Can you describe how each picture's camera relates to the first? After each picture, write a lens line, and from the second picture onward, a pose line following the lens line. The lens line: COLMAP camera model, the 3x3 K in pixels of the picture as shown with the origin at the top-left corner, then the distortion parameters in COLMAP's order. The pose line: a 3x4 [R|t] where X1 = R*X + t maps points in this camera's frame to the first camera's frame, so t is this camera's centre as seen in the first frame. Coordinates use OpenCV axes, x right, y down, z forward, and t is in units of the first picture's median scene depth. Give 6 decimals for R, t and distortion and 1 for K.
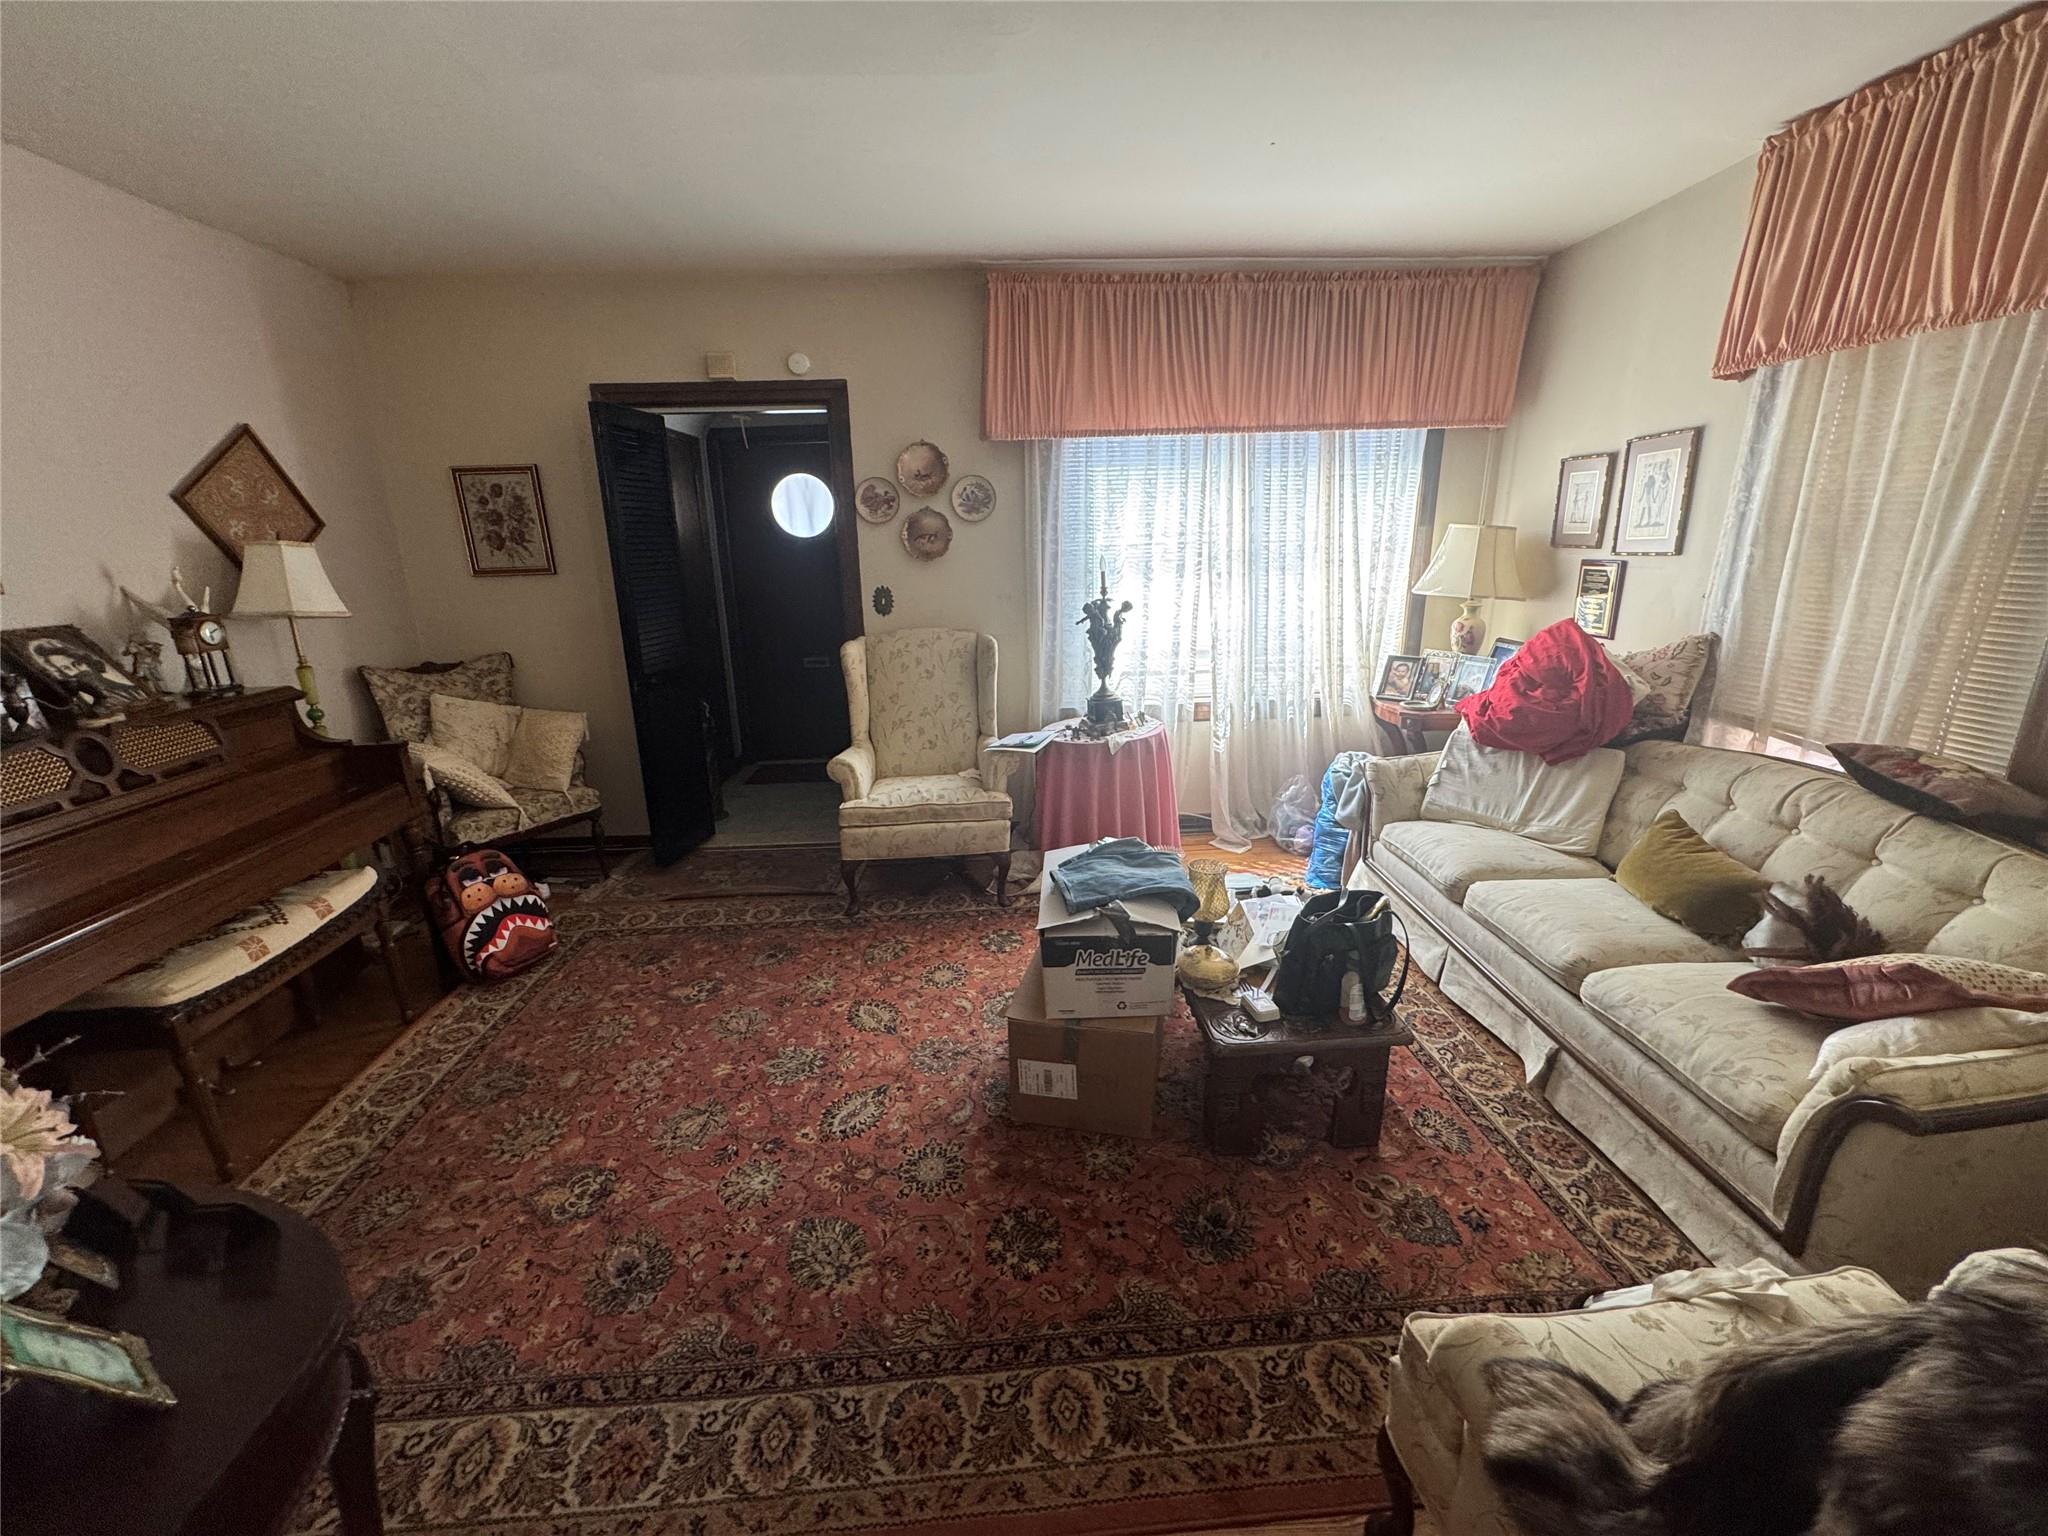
lens RADIAL K [[824.3, 0, 1018.2], [0, 824.3, 765.9], [0, 0, 1]] dist [0.003160, 0.000224]
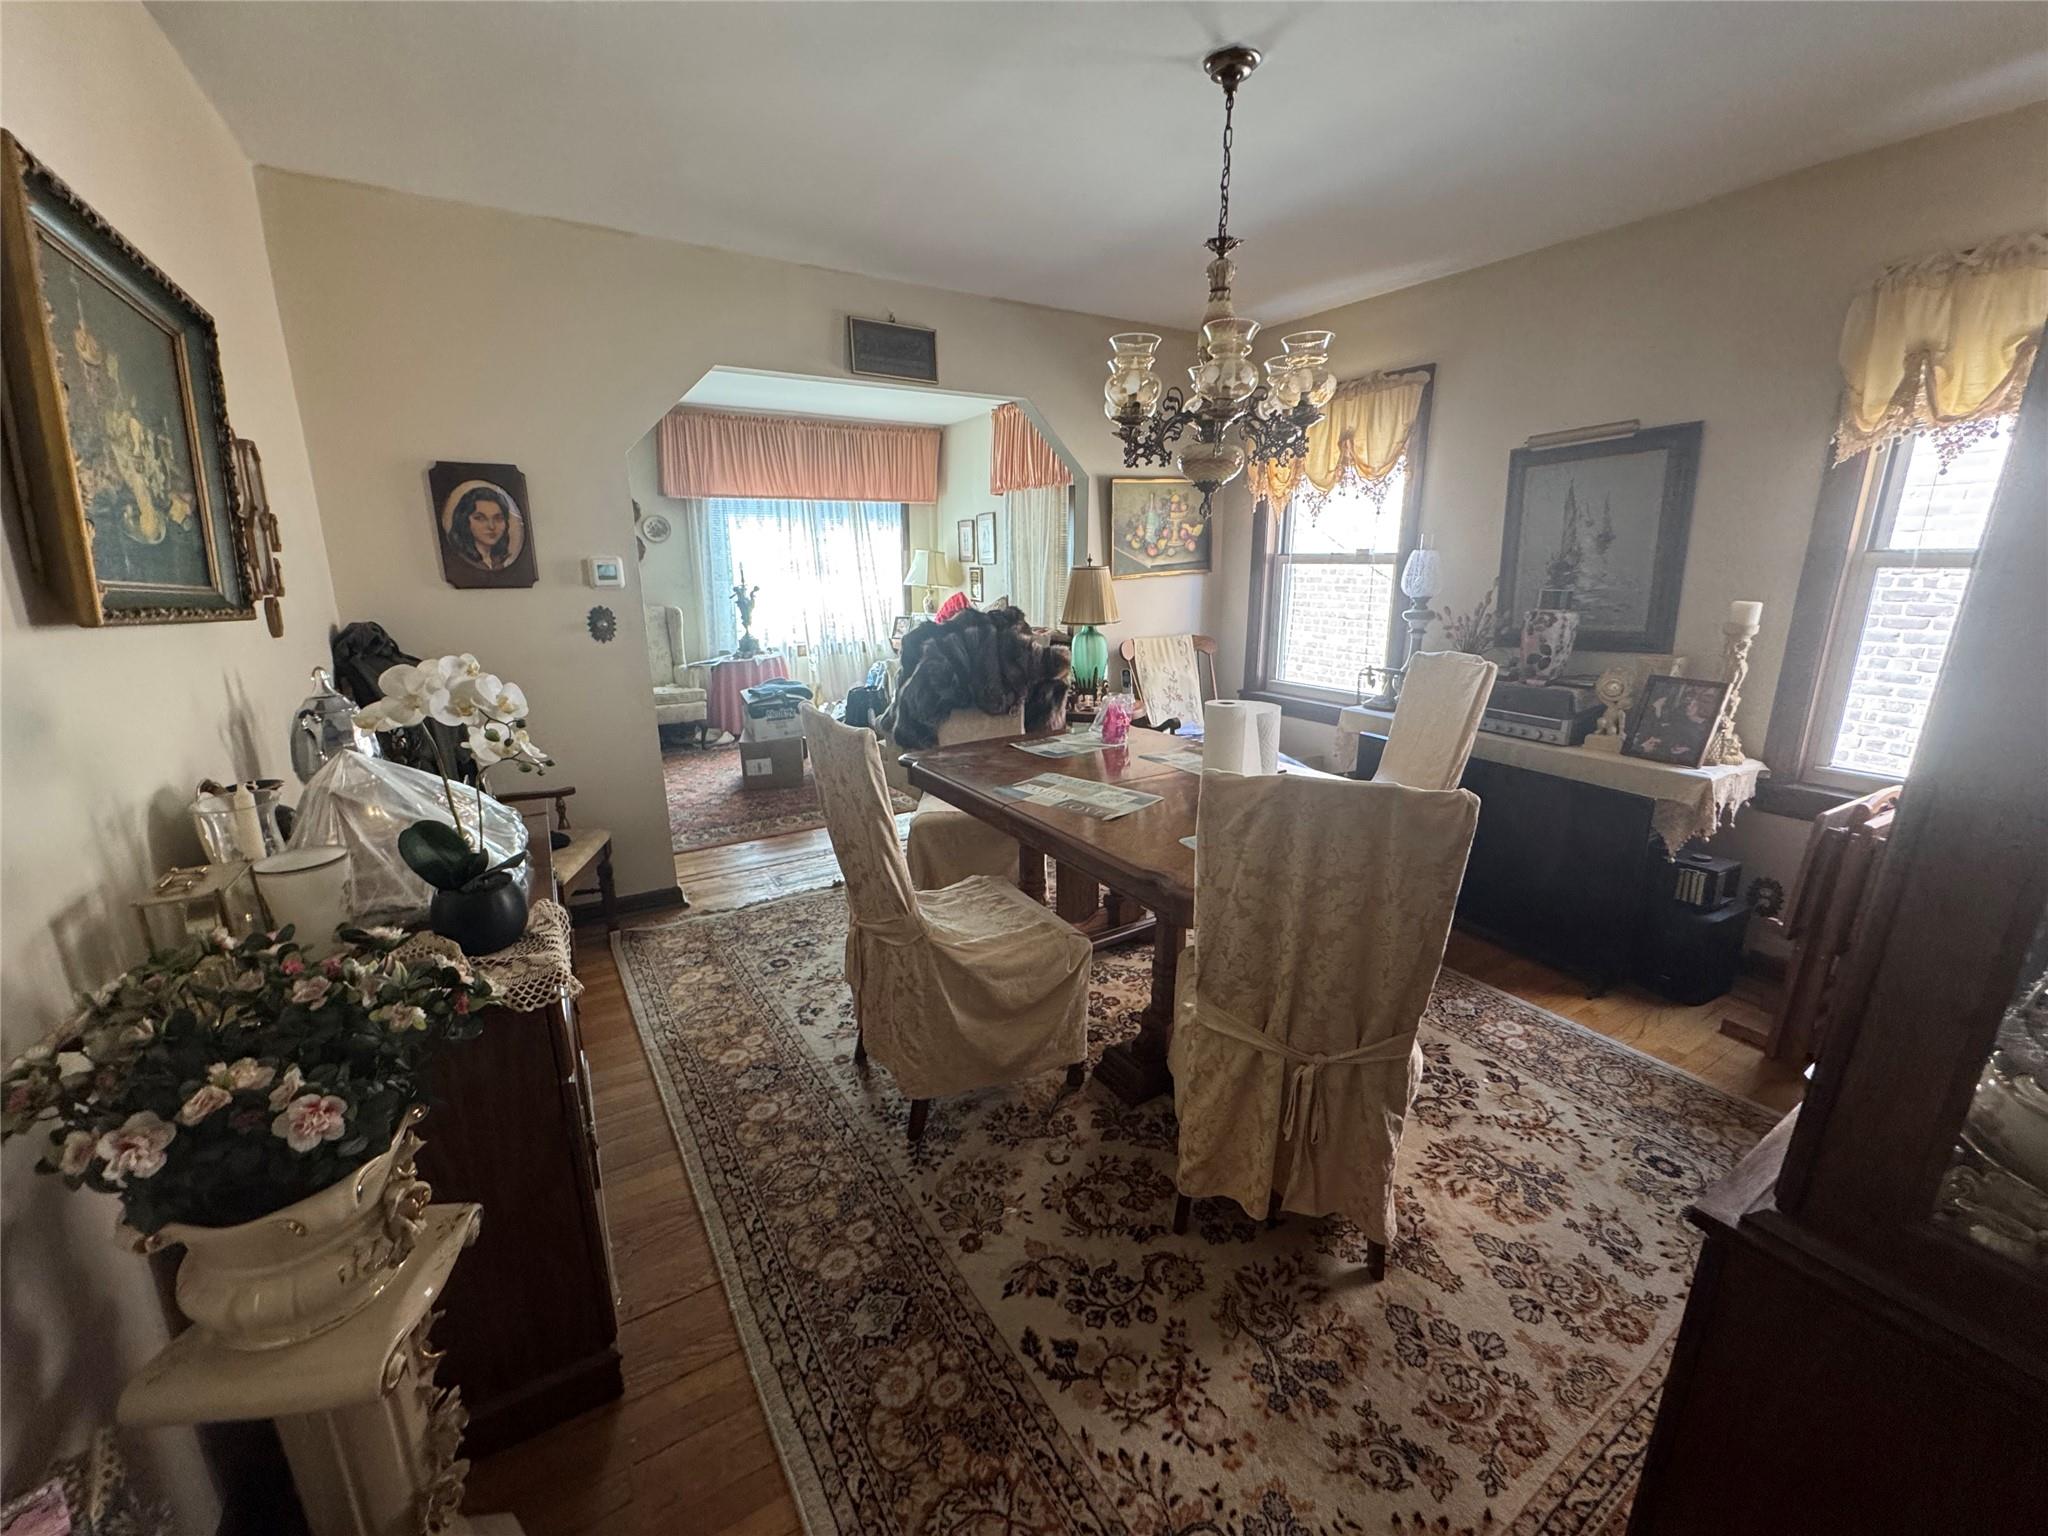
lens RADIAL K [[824.3, 0, 1018.6], [0, 824.3, 758.3], [0, 0, 1]] dist [0.003160, 0.000224]
pose [[0.879968, -0.094081, 0.465623, -0.248259], [0.111806, 0.993674, -0.010524, 0.271124], [-0.461688, 0.061320, 0.884920, -0.897150]]
